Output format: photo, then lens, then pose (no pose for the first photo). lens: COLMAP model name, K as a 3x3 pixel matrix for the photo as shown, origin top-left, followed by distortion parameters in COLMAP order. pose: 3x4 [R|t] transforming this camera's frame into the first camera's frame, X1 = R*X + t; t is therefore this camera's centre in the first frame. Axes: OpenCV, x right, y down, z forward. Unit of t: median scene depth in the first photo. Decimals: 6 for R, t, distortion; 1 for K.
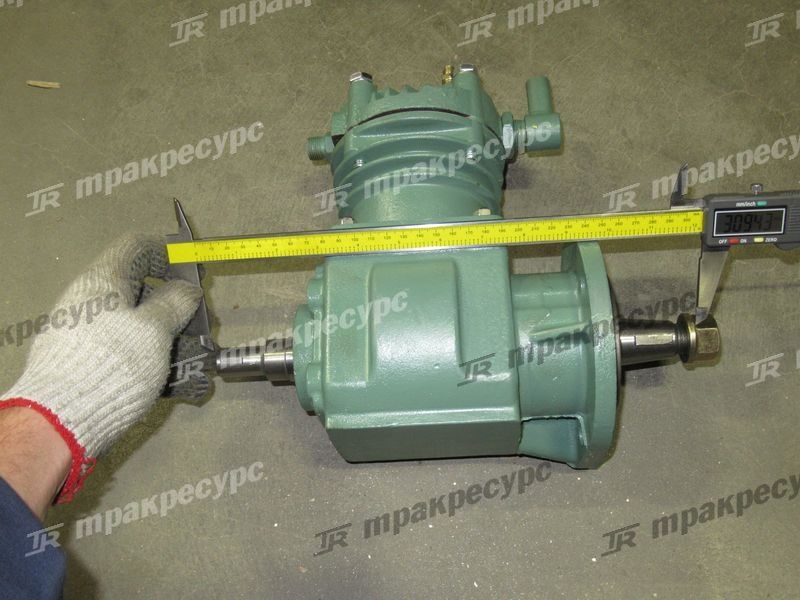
lens RADIAL K [[807.8, 0, 391.5], [0, 807.8, 294.3], [0, 0, 1]] dist [-0.027196, 0.000000]
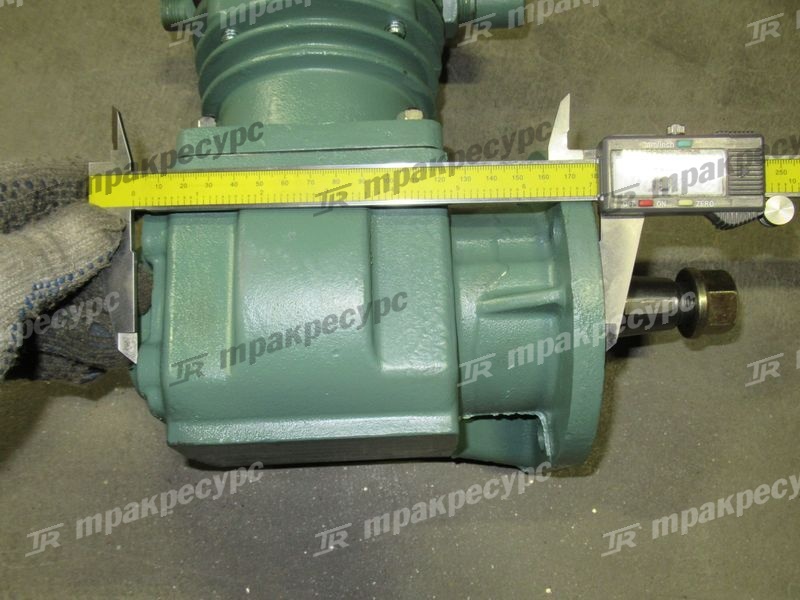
lens RADIAL K [[807.8, 0, 398.6], [0, 807.8, 300.1], [0, 0, 1]] dist [-0.027196, 0.000000]
pose [[0.995184, 0.006722, 0.097791, 0.030734], [-0.019408, 0.991408, 0.129357, -0.028556], [-0.096082, -0.130632, 0.986764, 0.256088]]
